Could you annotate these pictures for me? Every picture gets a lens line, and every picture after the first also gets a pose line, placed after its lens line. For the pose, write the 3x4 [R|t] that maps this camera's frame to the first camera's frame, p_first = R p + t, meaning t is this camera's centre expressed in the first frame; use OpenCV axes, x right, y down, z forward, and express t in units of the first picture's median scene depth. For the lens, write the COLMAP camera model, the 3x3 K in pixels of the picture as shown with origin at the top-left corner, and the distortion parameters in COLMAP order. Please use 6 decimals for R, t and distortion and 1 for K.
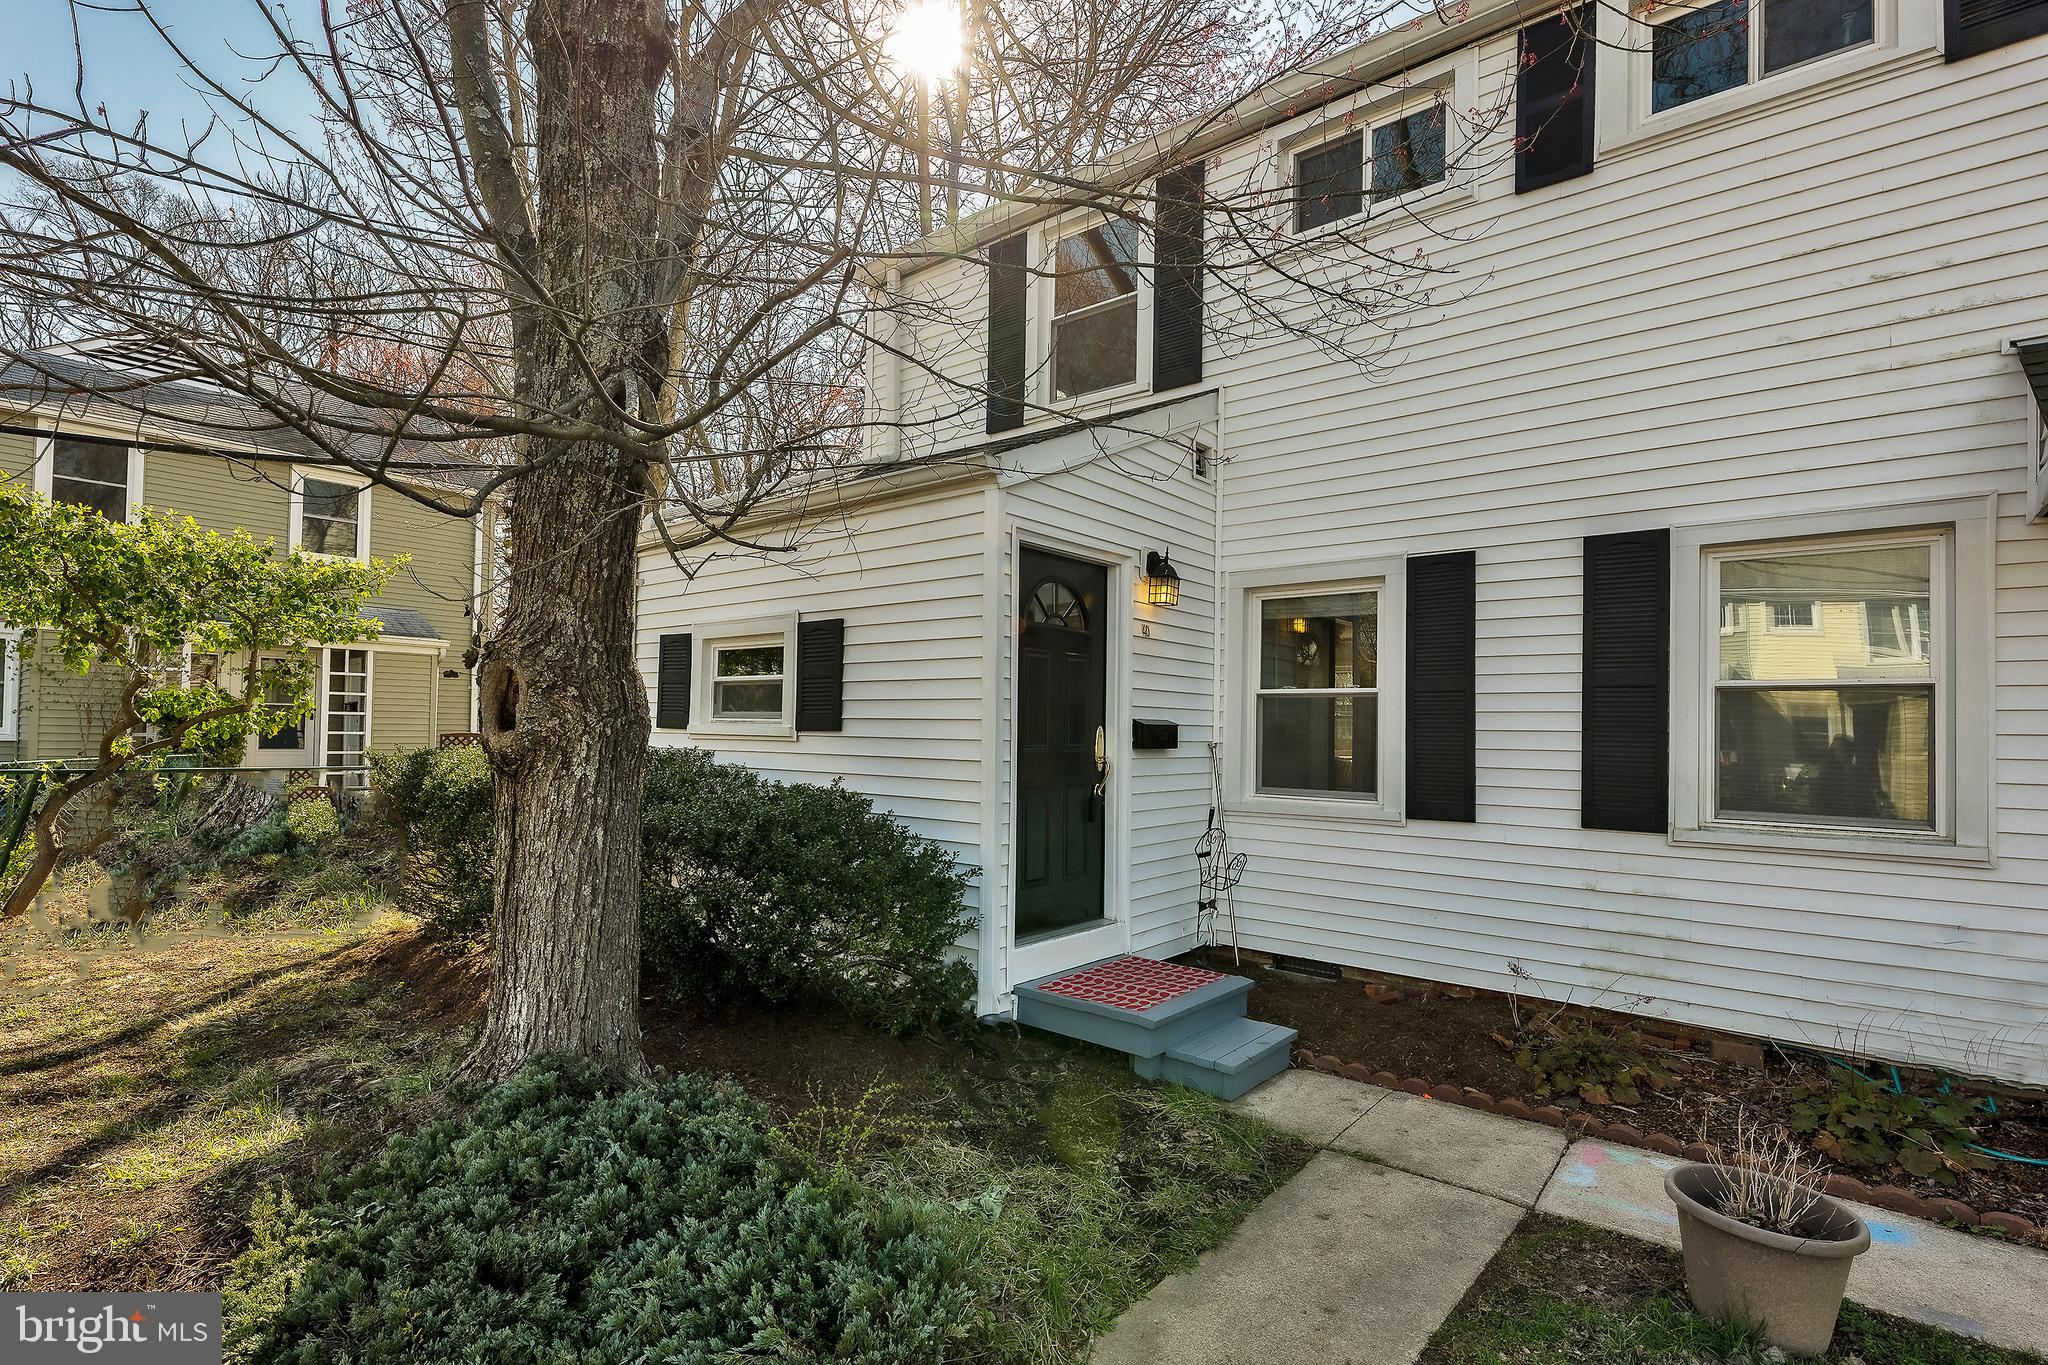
lens RADIAL K [[967.6, 0, 1023.5], [0, 967.6, 688.8], [0, 0, 1]] dist [-0.005240, -0.000157]
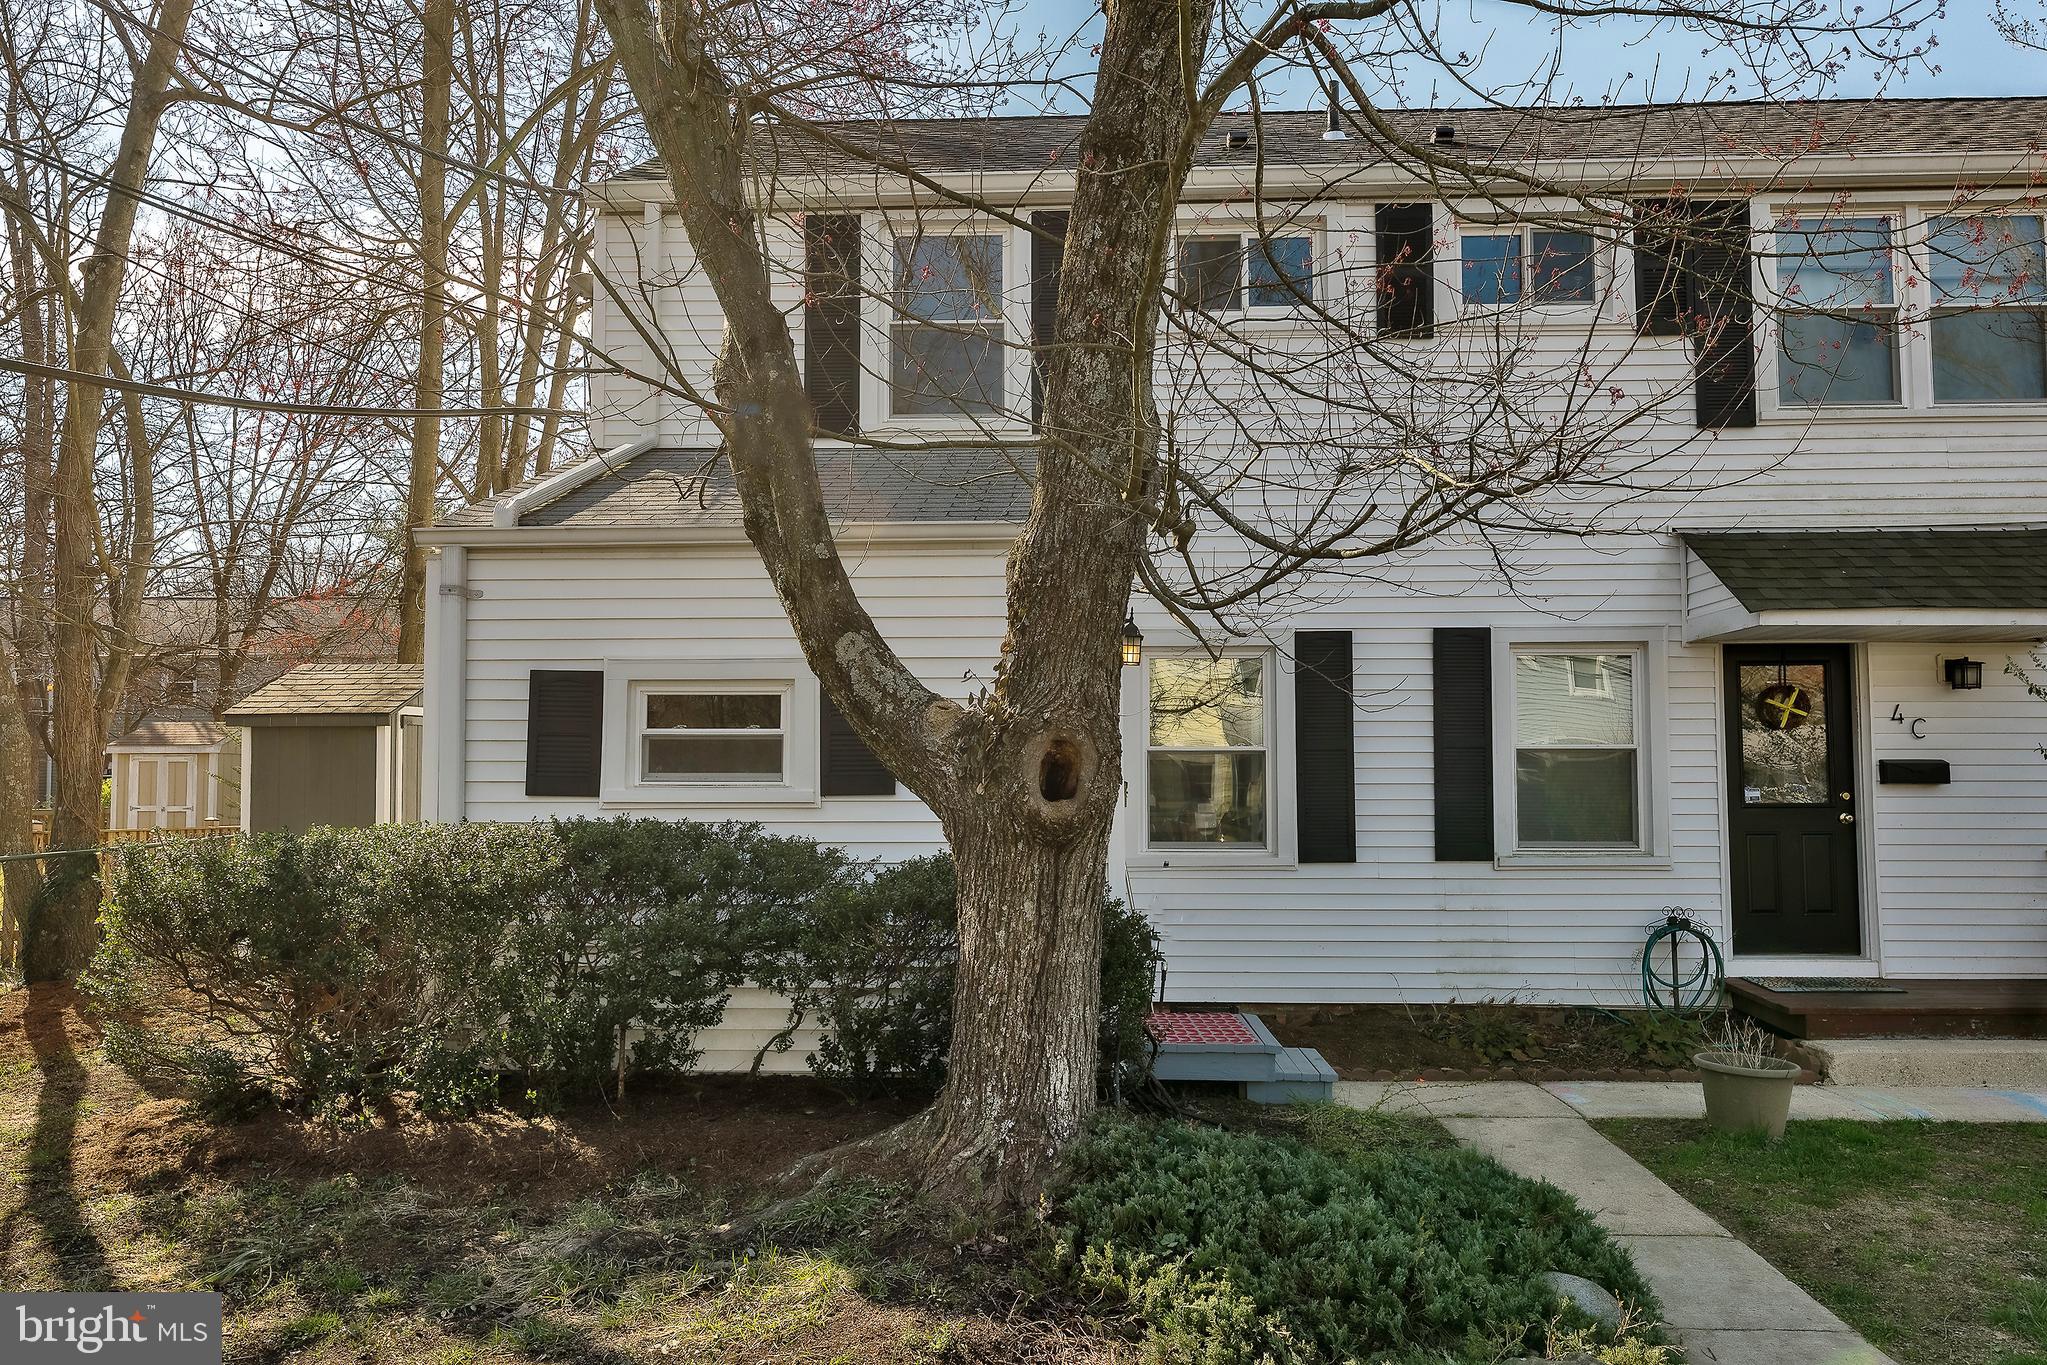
lens RADIAL K [[1331.9, 0, 1024.1], [0, 1331.9, 690.0], [0, 0, 1]] dist [-0.009719, -0.002360]
pose [[0.797521, 0.027978, 0.602642, -0.884020], [-0.013096, 0.999492, -0.029072, -0.019984], [-0.603149, 0.015293, 0.797482, -0.054582]]
